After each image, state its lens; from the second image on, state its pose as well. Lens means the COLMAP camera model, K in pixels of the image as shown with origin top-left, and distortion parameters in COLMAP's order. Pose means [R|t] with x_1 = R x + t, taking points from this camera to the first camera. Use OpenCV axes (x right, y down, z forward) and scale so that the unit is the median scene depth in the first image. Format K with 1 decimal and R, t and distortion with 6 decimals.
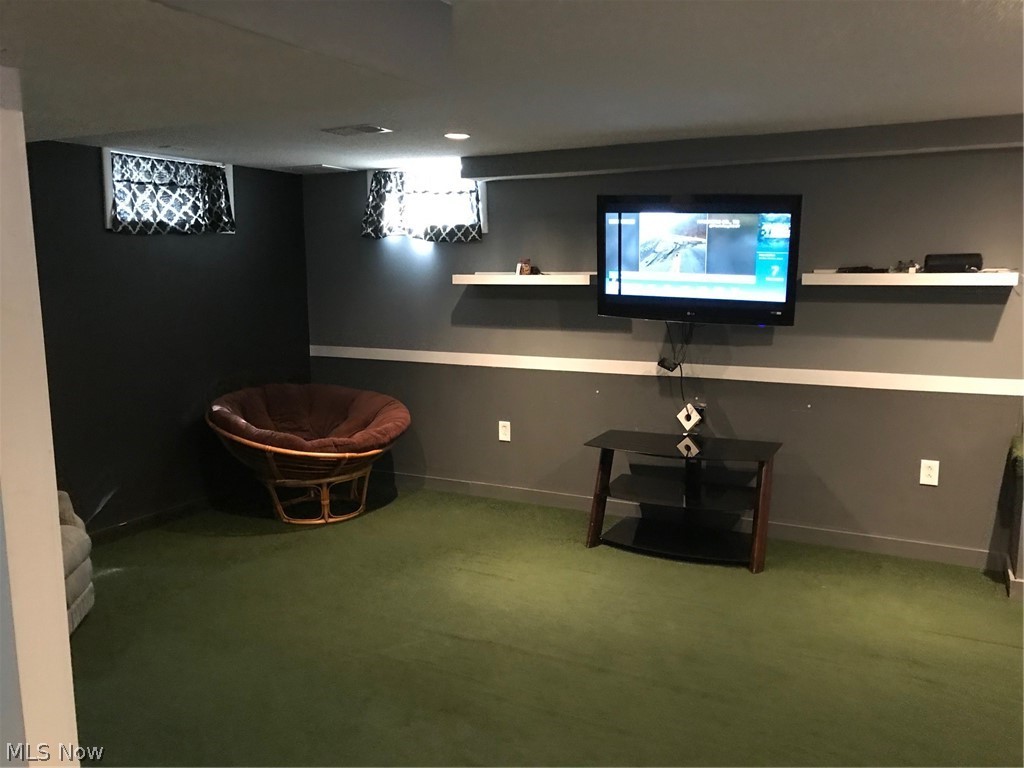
lens RADIAL K [[827.3, 0, 526.4], [0, 827.3, 388.3], [0, 0, 1]] dist [0.107688, -0.158473]
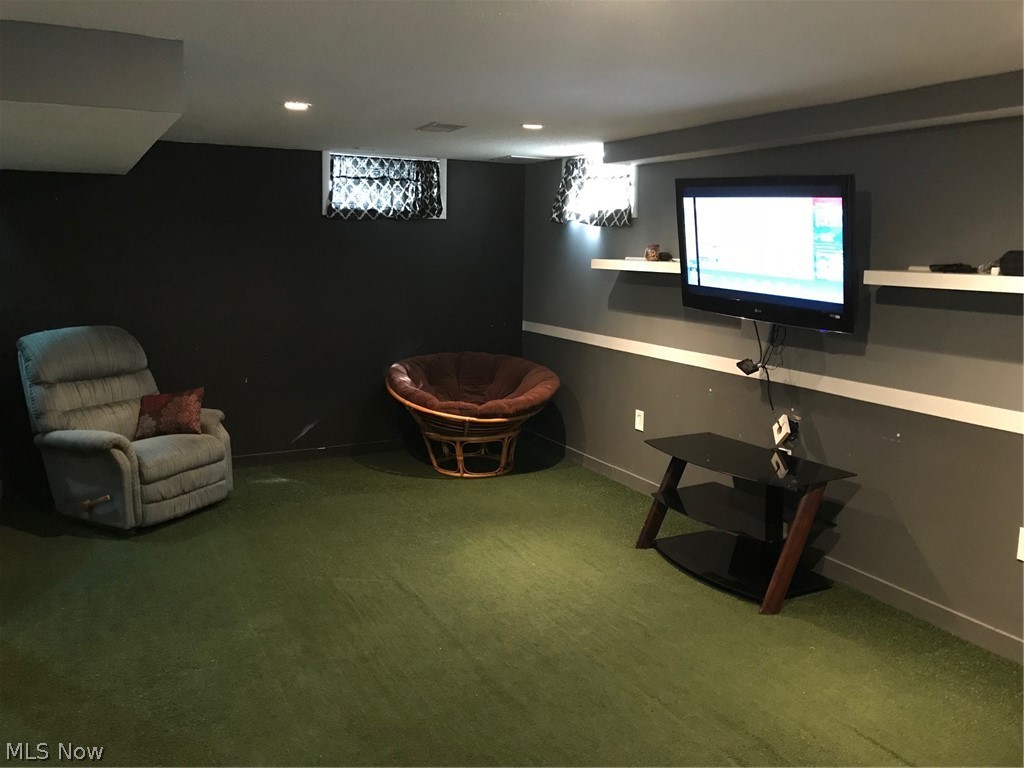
lens RADIAL K [[827.3, 0, 526.4], [0, 827.3, 388.3], [0, 0, 1]] dist [0.107688, -0.158473]
pose [[0.826853, 0.116048, -0.550315, 0.468873], [-0.103189, 0.993173, 0.054395, -0.029693], [0.552871, 0.011810, 0.833183, 0.121230]]
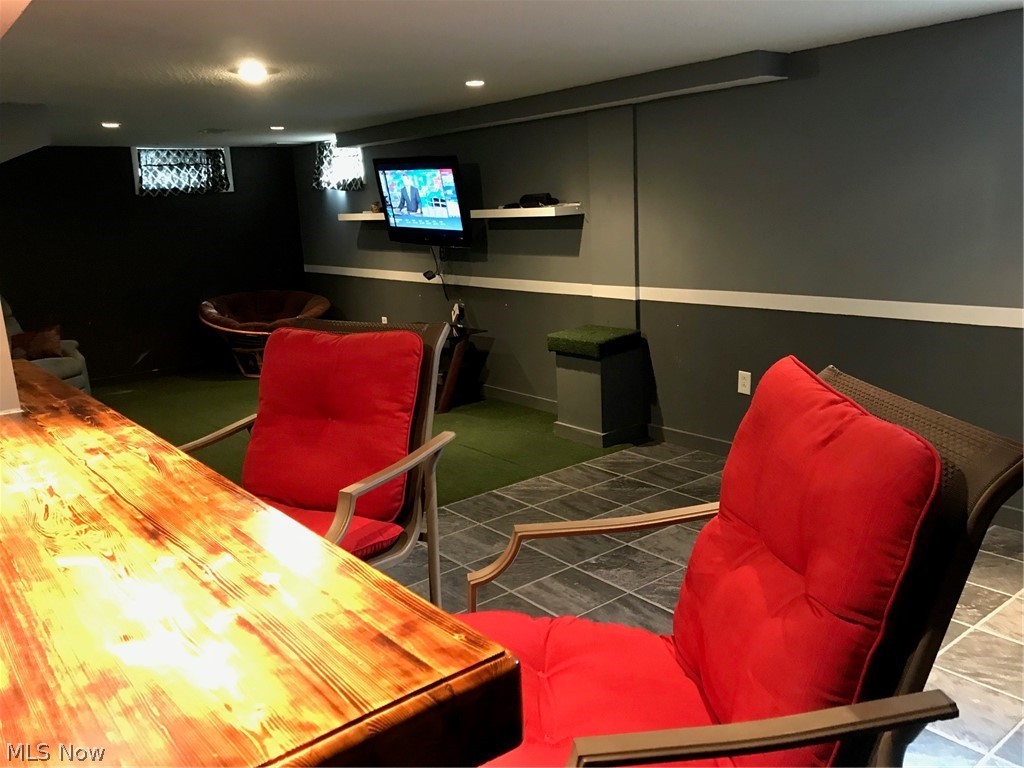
lens RADIAL K [[837.6, 0, 512.0], [0, 837.6, 384.0], [0, 0, 1]] dist [0.026111, -0.005195]
pose [[0.913294, 0.052211, -0.403940, 0.891663], [-0.019836, 0.996275, 0.083924, 0.034097], [0.406817, -0.068635, 0.910928, -0.270210]]
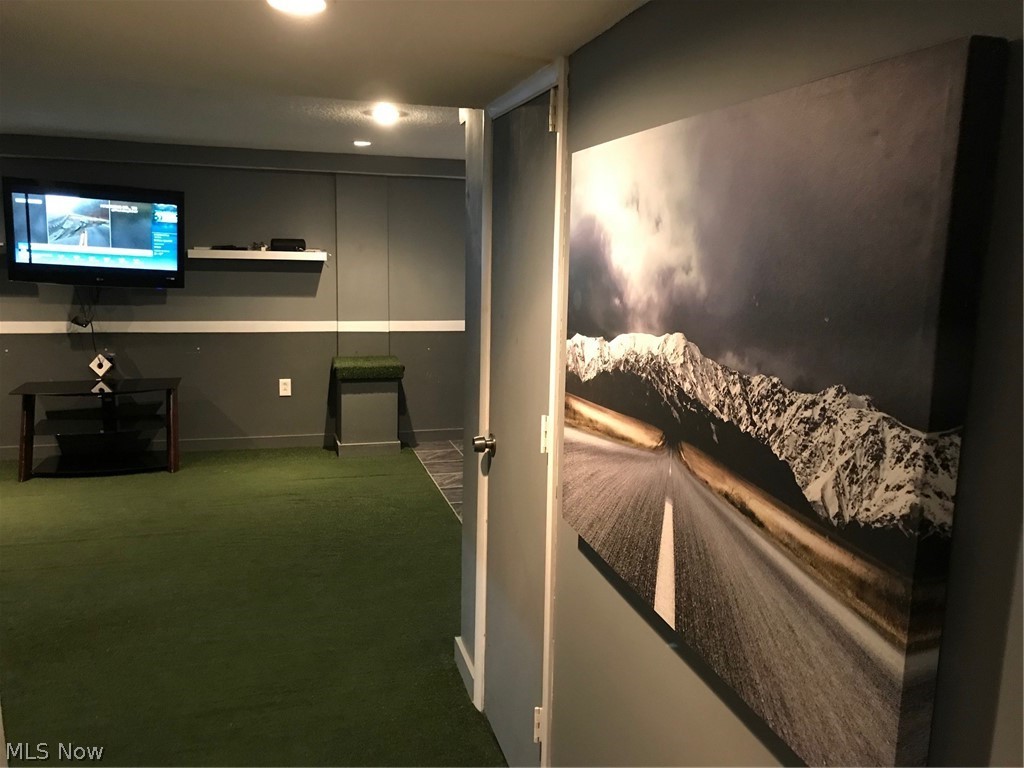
lens RADIAL K [[837.6, 0, 512.0], [0, 837.6, 384.0], [0, 0, 1]] dist [0.026111, -0.005195]
pose [[0.736224, -0.088043, 0.670986, -0.197862], [0.073007, 0.996047, 0.050590, 0.045219], [-0.672788, 0.011741, 0.739742, -0.328659]]
